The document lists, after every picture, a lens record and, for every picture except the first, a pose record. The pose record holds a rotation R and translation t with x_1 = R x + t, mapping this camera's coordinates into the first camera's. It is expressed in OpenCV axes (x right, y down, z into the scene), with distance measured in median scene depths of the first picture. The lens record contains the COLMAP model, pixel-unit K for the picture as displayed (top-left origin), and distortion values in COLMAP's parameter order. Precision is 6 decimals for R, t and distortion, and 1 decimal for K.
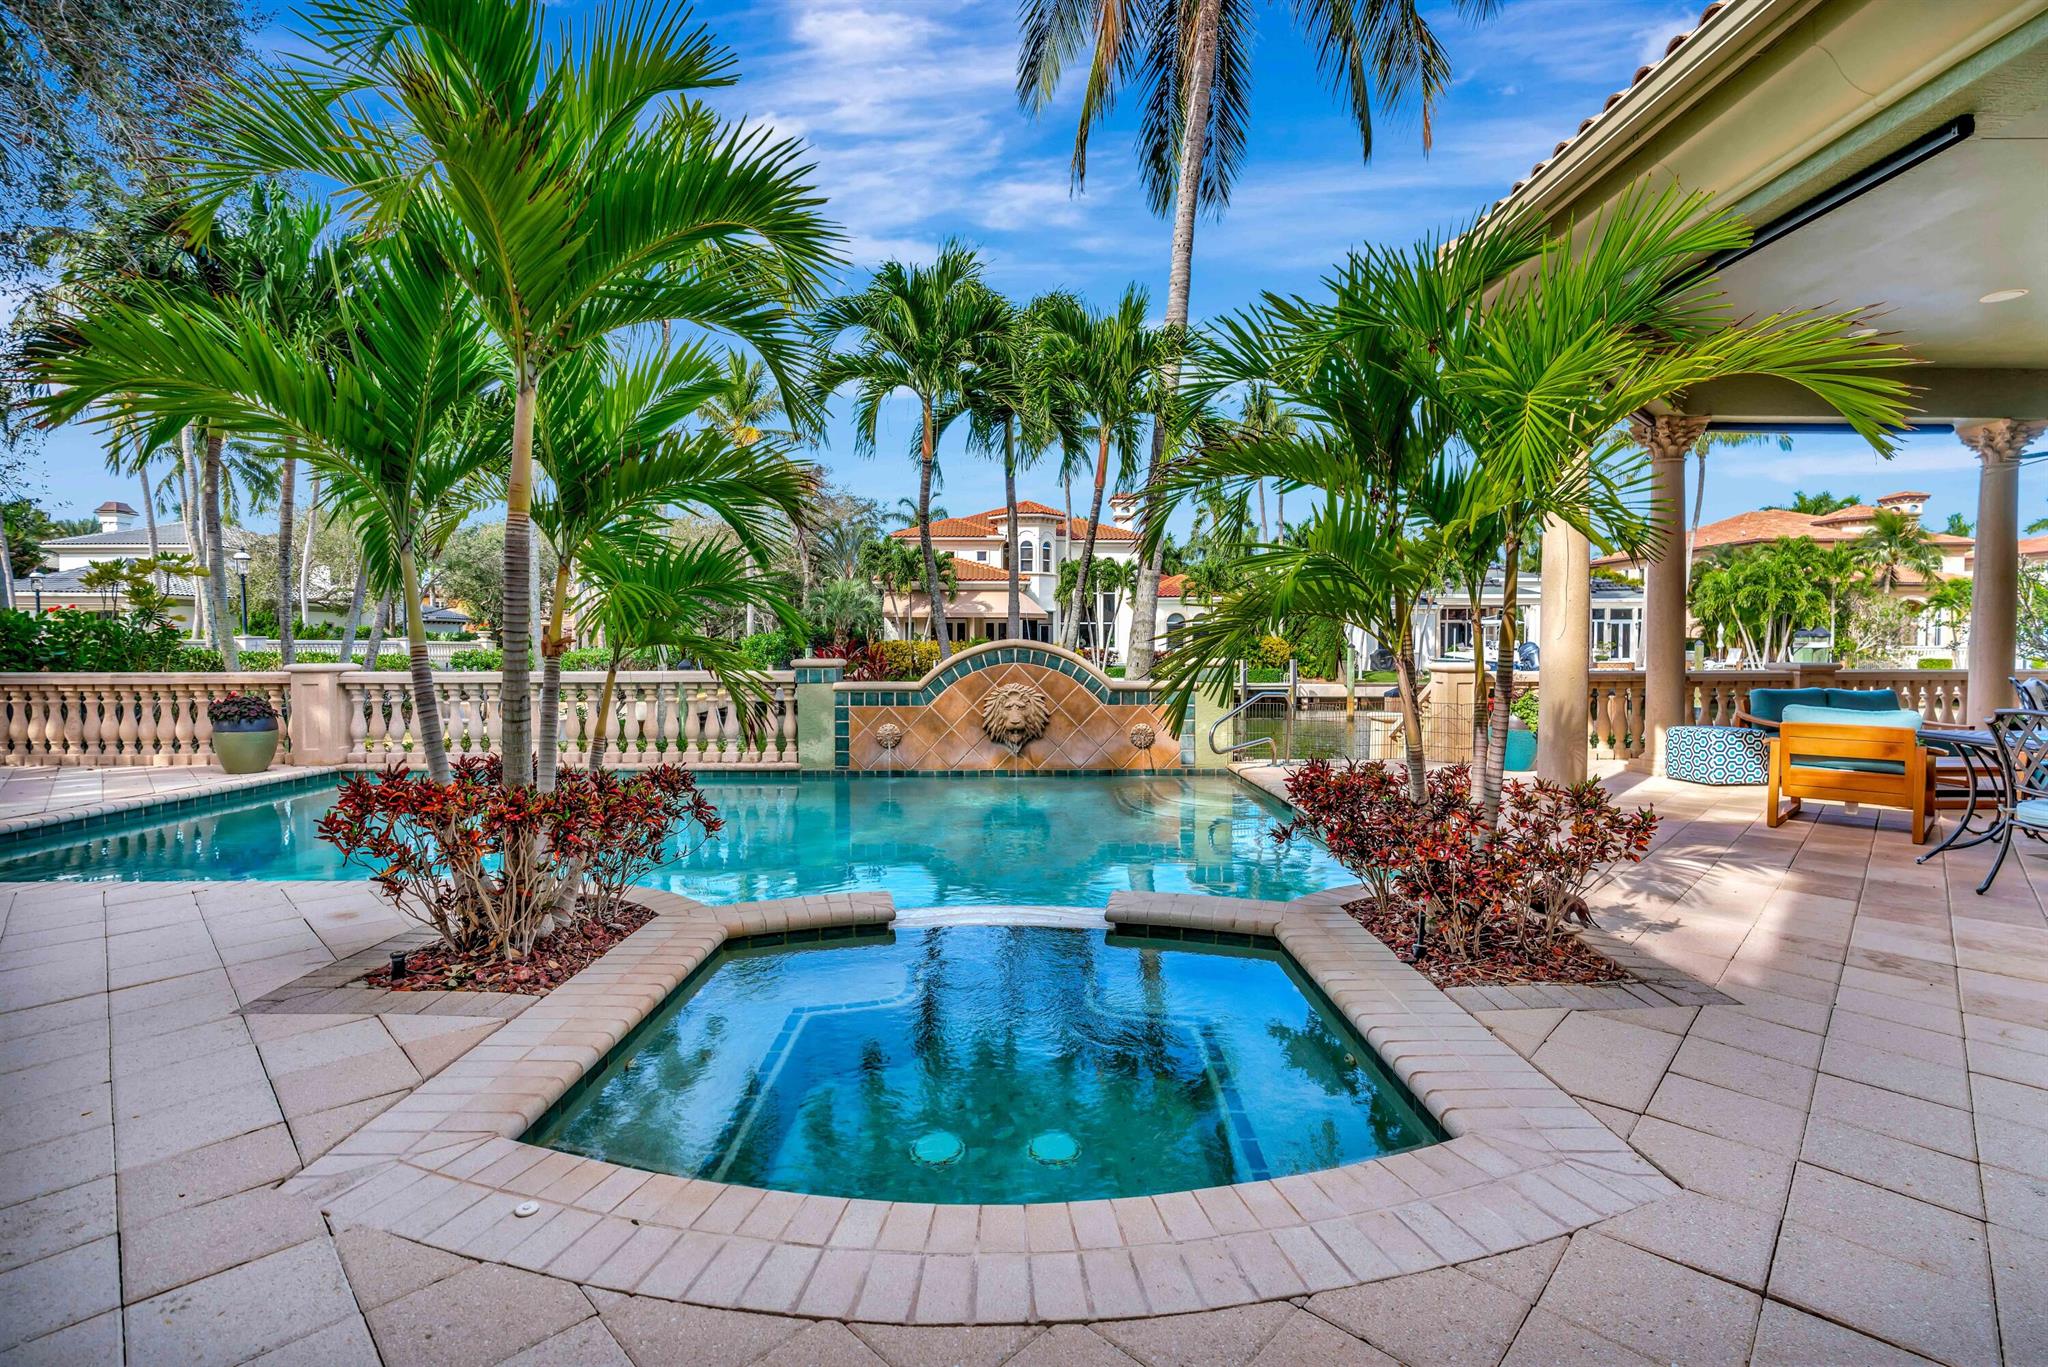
lens RADIAL K [[906.4, 0, 1021.8], [0, 906.4, 677.2], [0, 0, 1]] dist [-0.018848, 0.006911]
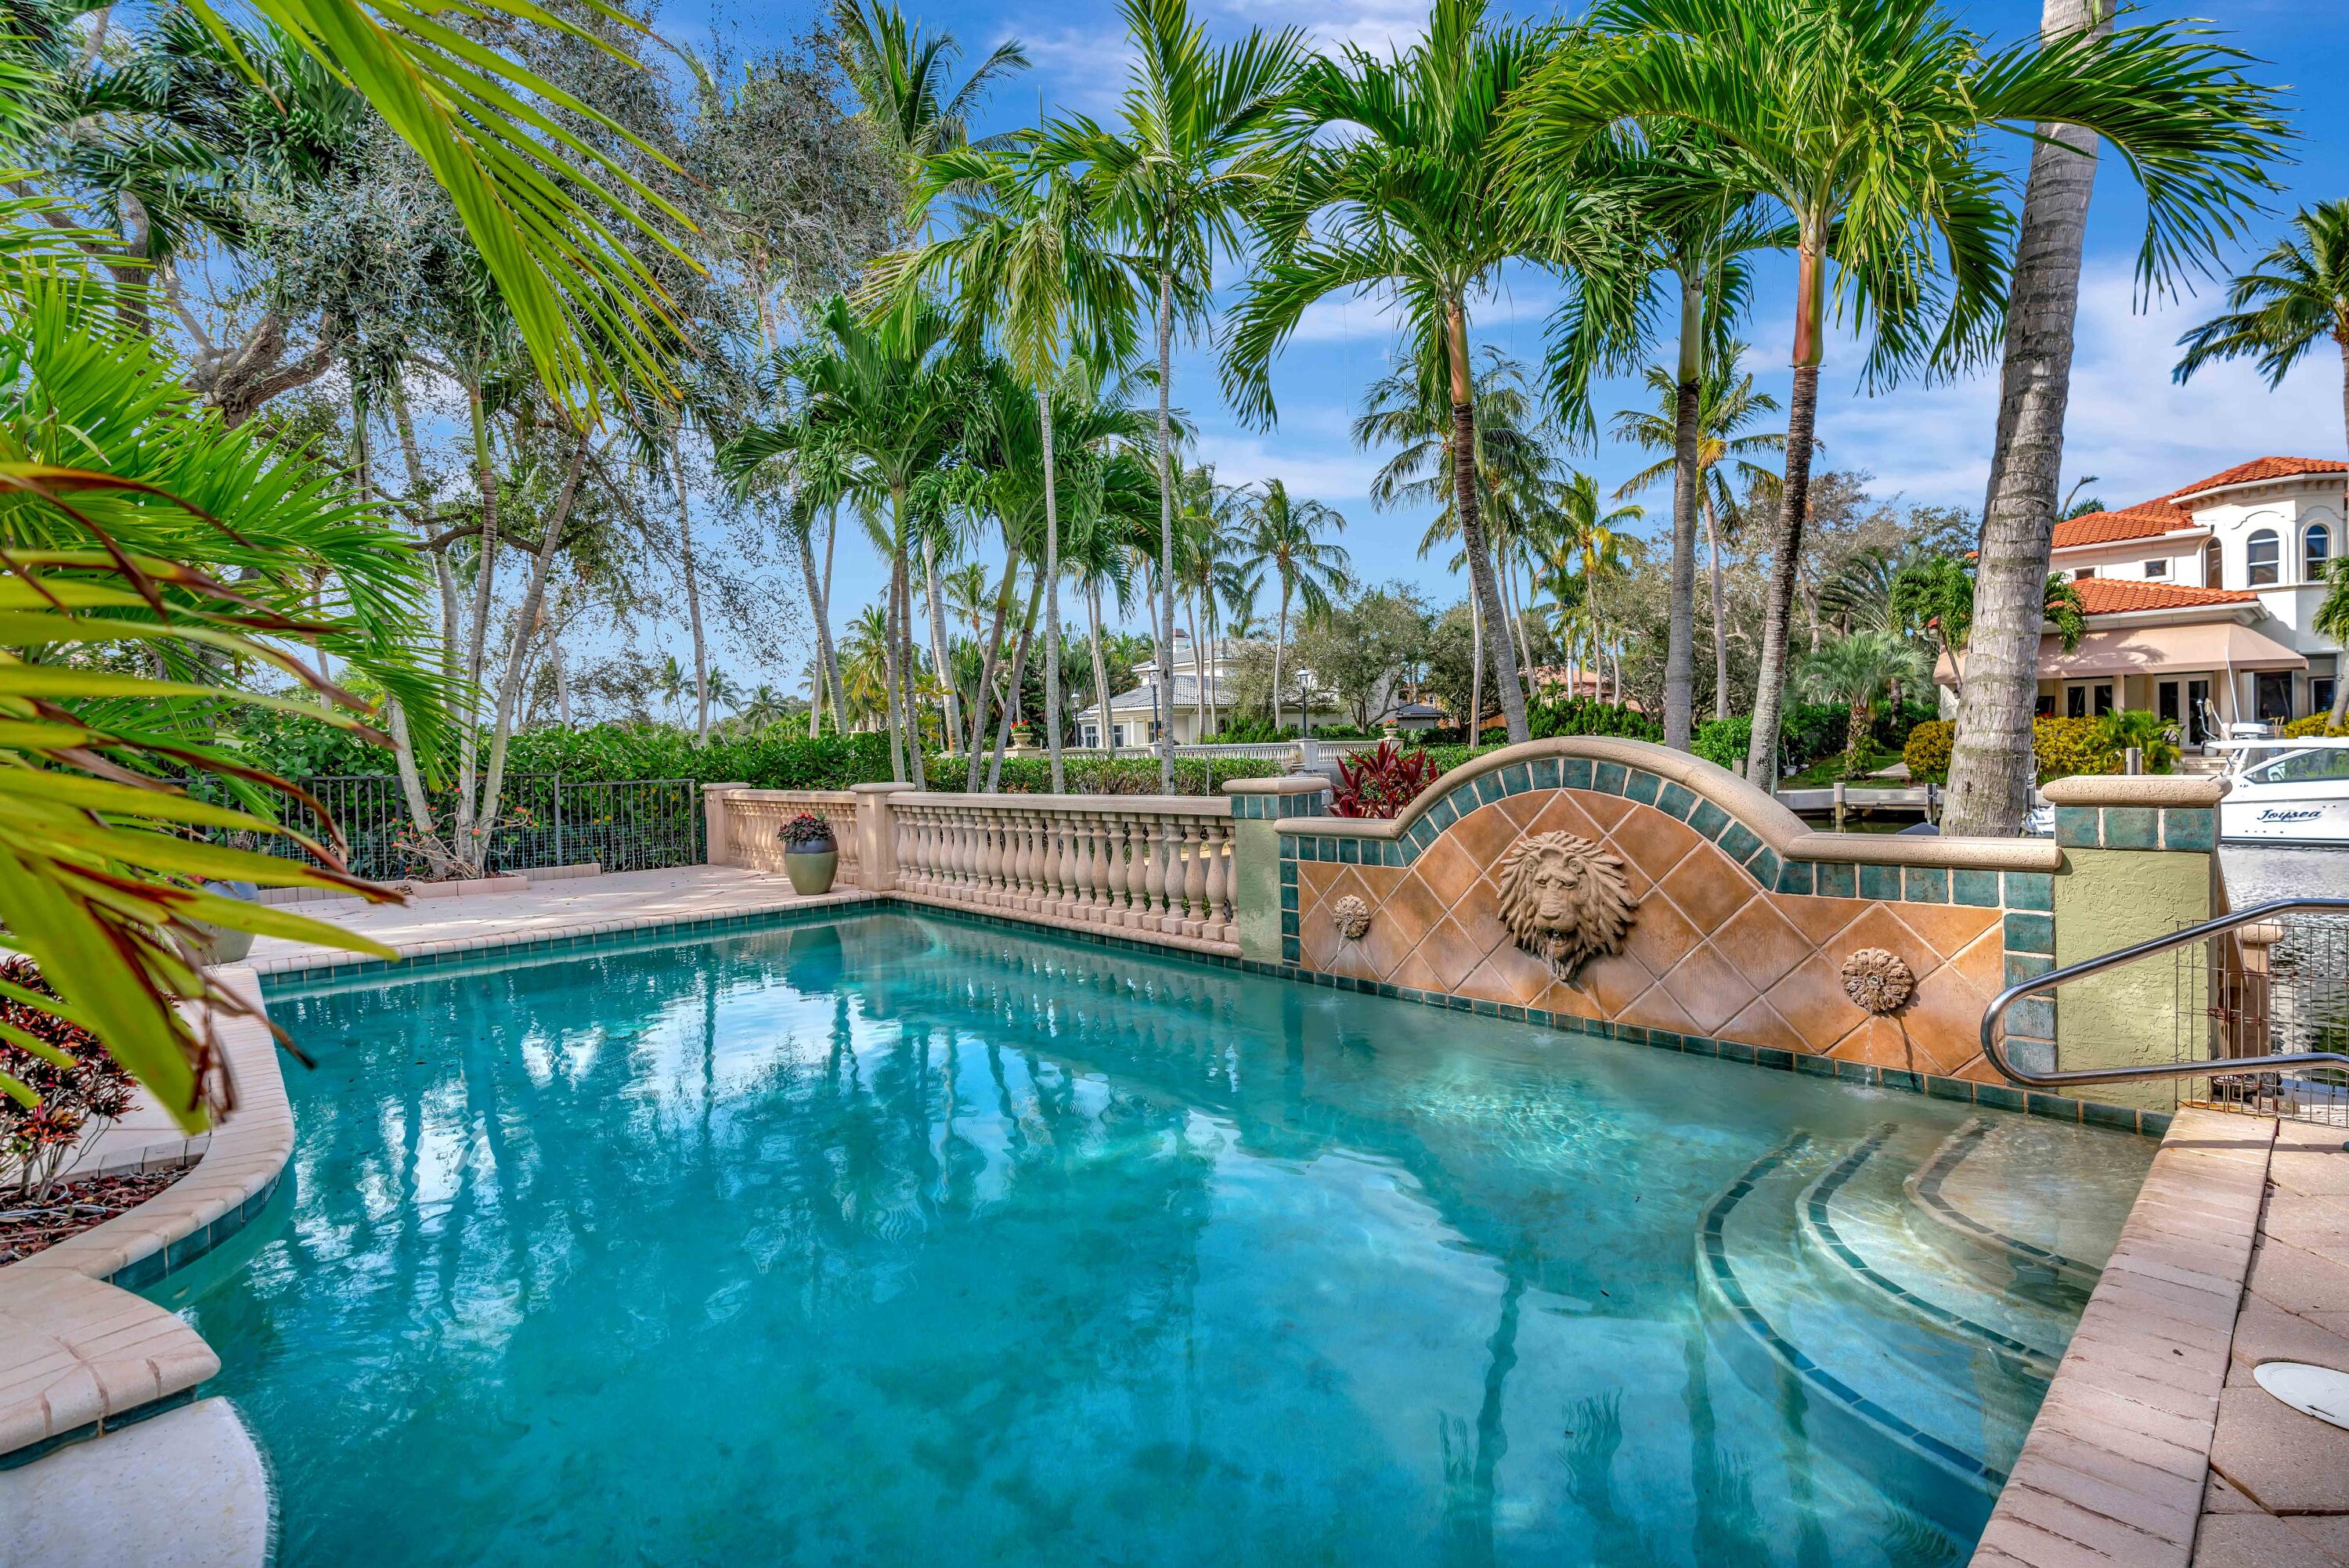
lens RADIAL K [[1061.3, 0, 1170.2], [0, 1061.3, 734.3], [0, 0, 1]] dist [-0.019141, 0.007881]
pose [[0.660221, -0.029674, -0.750485, 0.274085], [0.003359, 0.999326, -0.036558, -0.024710], [0.751064, 0.021616, 0.659876, 0.479588]]
